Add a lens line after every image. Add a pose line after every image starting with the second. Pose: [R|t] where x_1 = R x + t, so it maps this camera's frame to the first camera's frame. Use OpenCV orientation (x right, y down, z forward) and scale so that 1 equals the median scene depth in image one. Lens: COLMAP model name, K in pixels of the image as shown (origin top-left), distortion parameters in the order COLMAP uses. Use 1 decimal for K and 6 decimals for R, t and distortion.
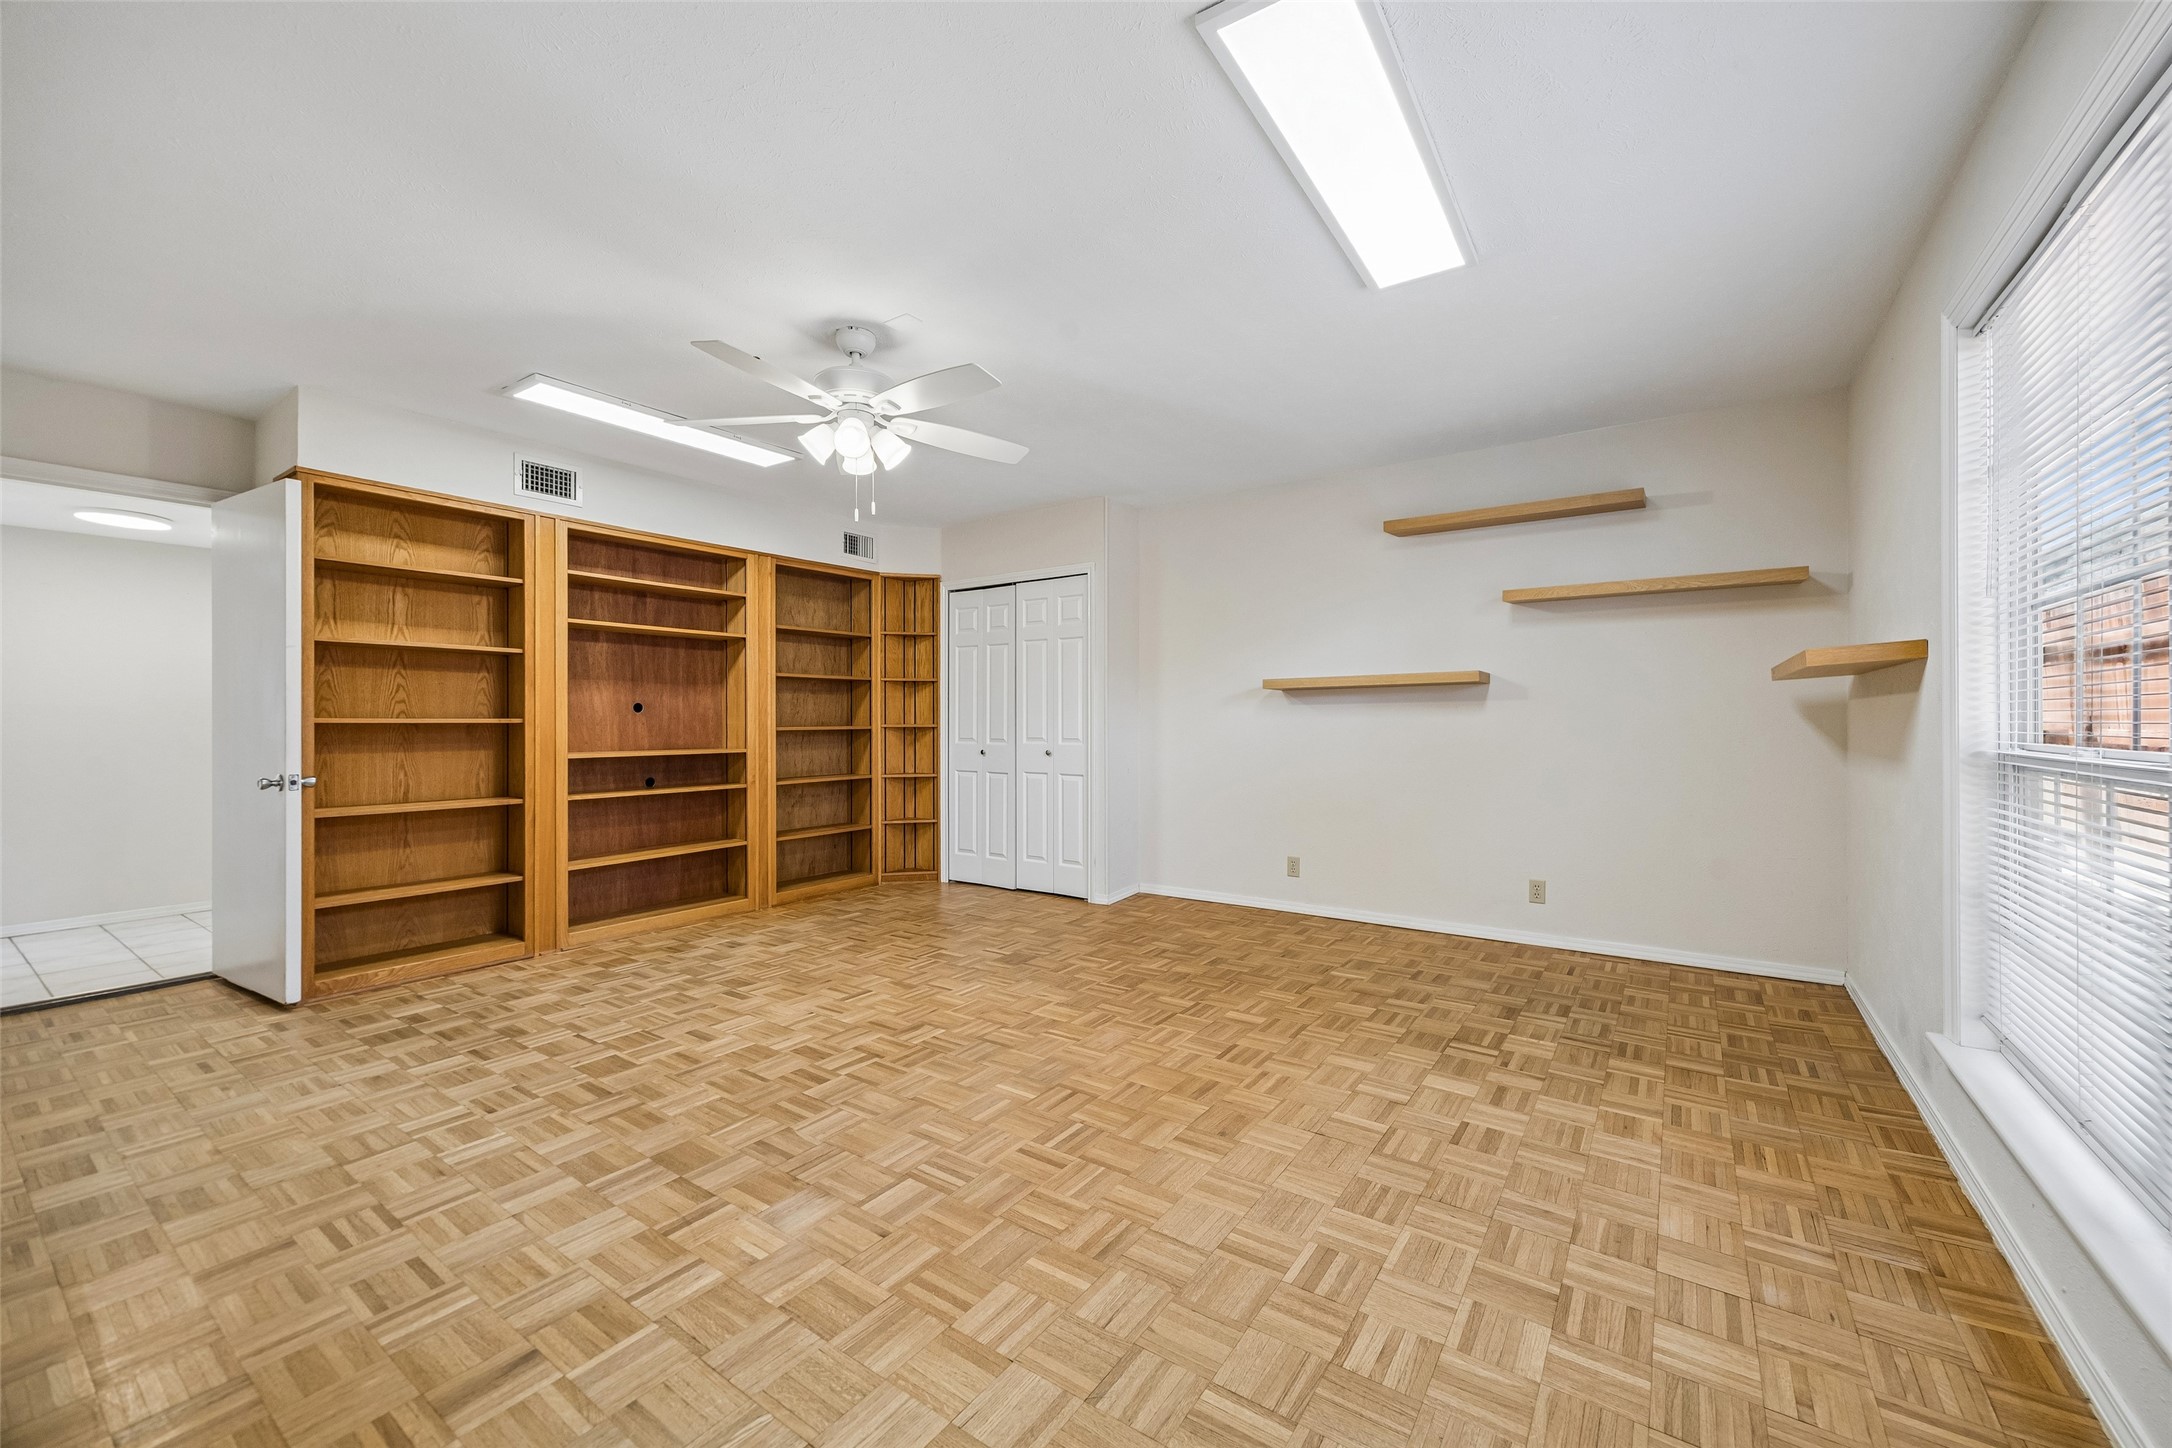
lens RADIAL K [[841.3, 0, 1104.3], [0, 841.3, 721.7], [0, 0, 1]] dist [-0.000526, -0.000472]
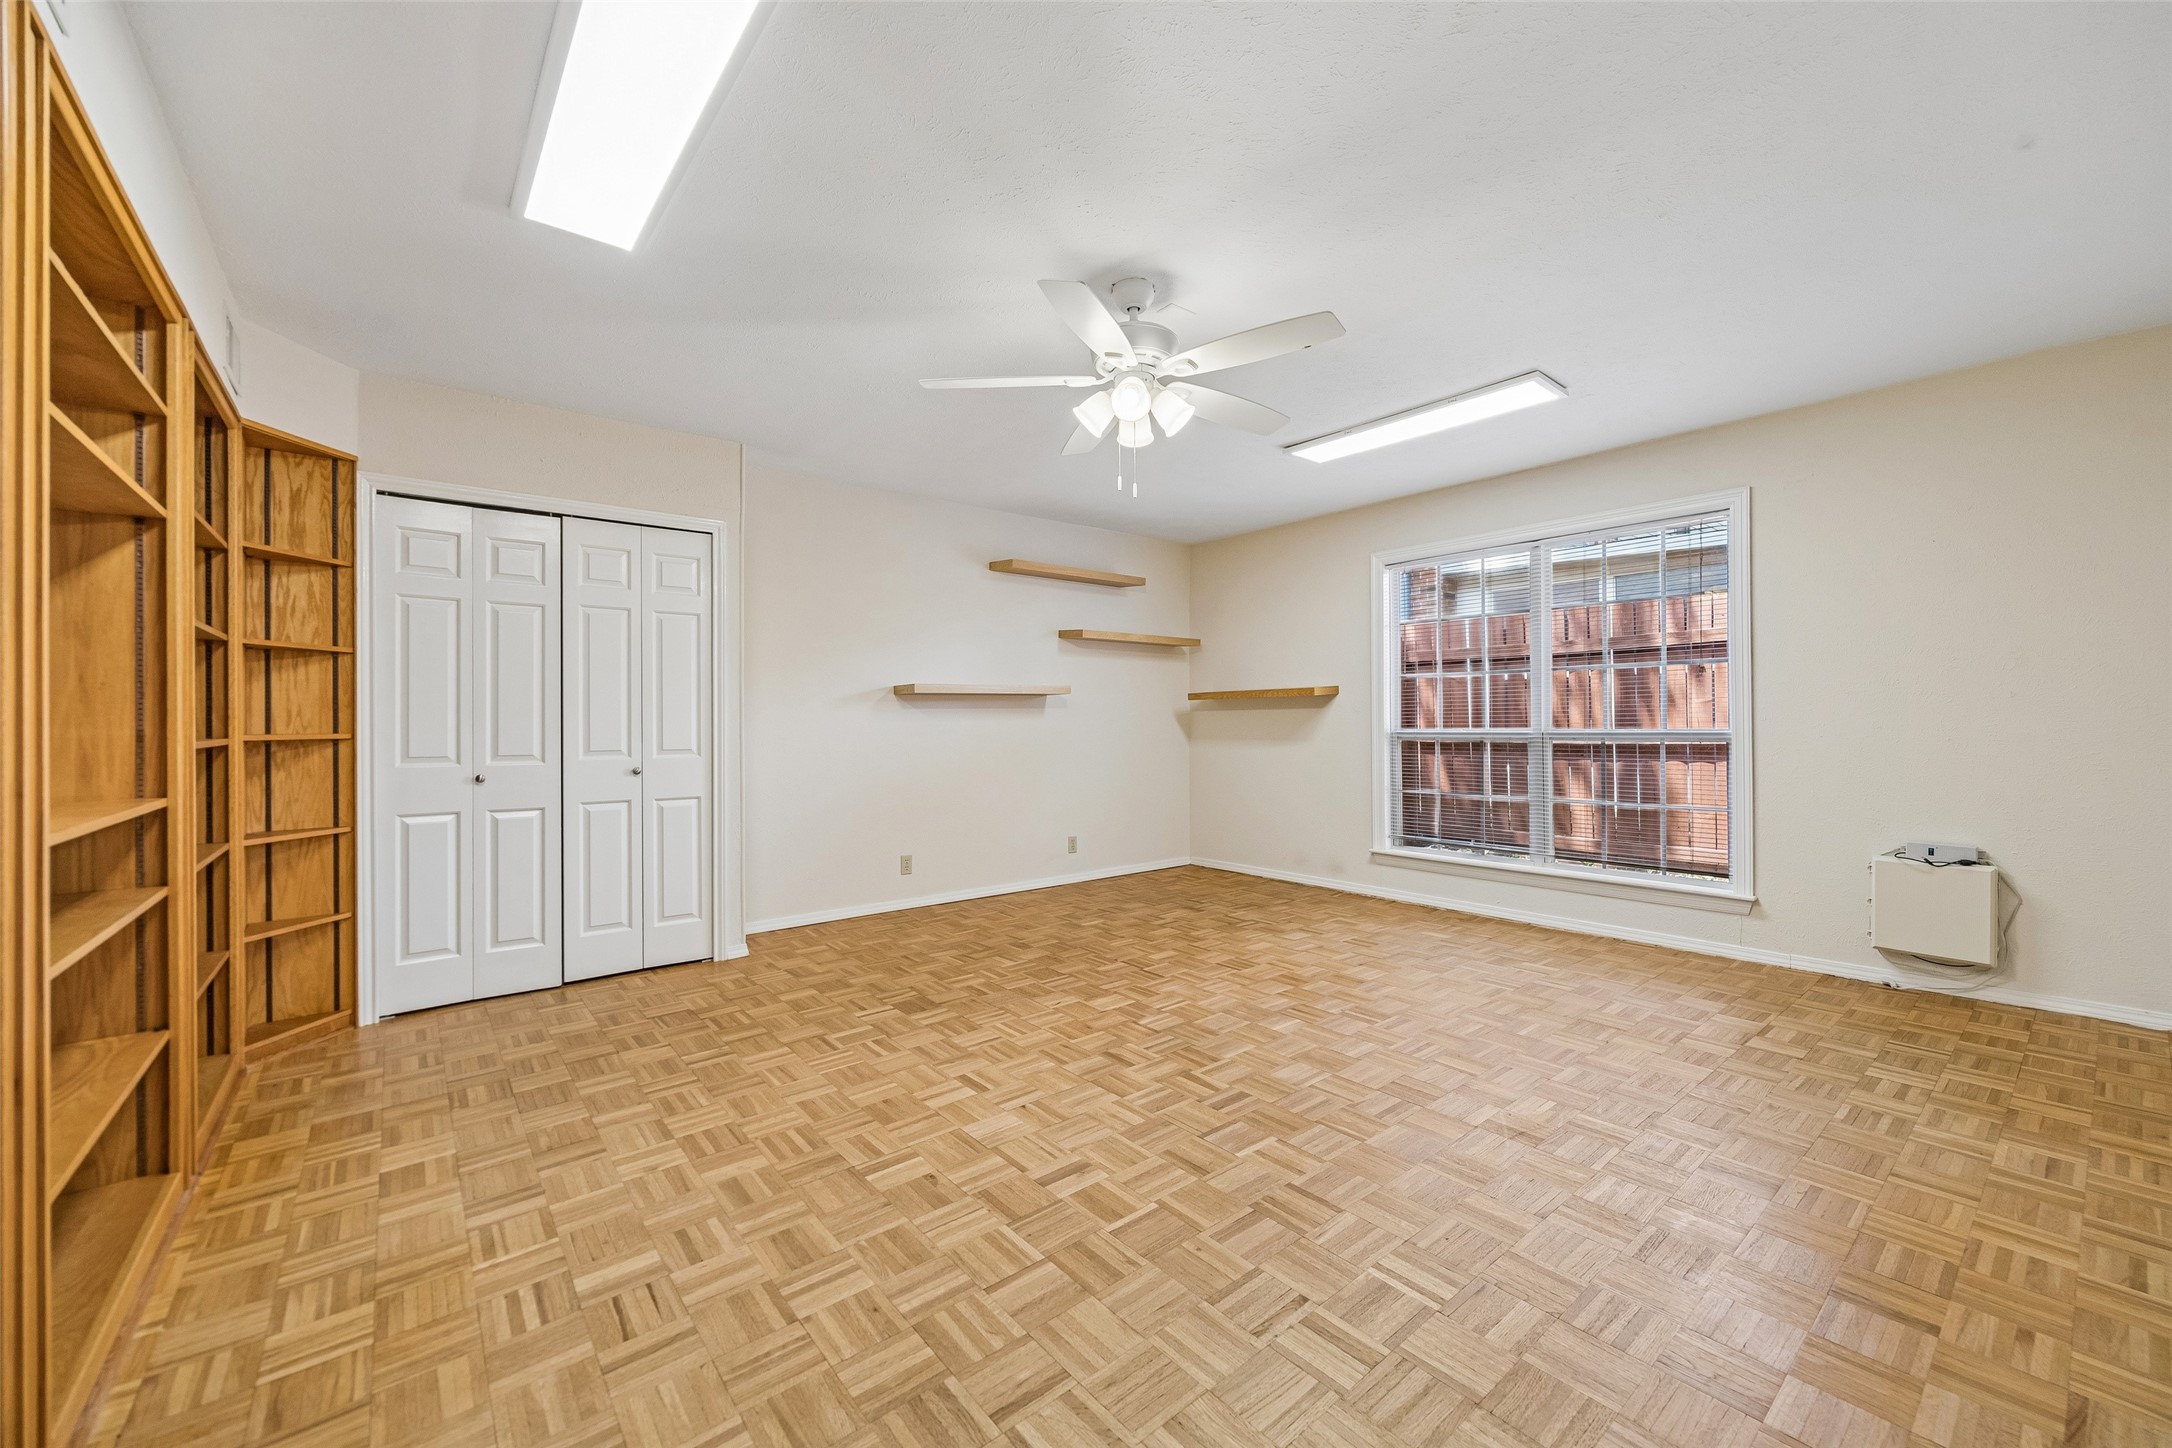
lens RADIAL K [[842.9, 0, 1099.0], [0, 842.9, 712.9], [0, 0, 1]] dist [-0.001829, 0.000059]
pose [[0.276999, 0.013428, 0.960776, -0.908635], [0.008907, 0.999823, -0.016542, 0.005767], [-0.960829, 0.013140, 0.276831, 0.617732]]
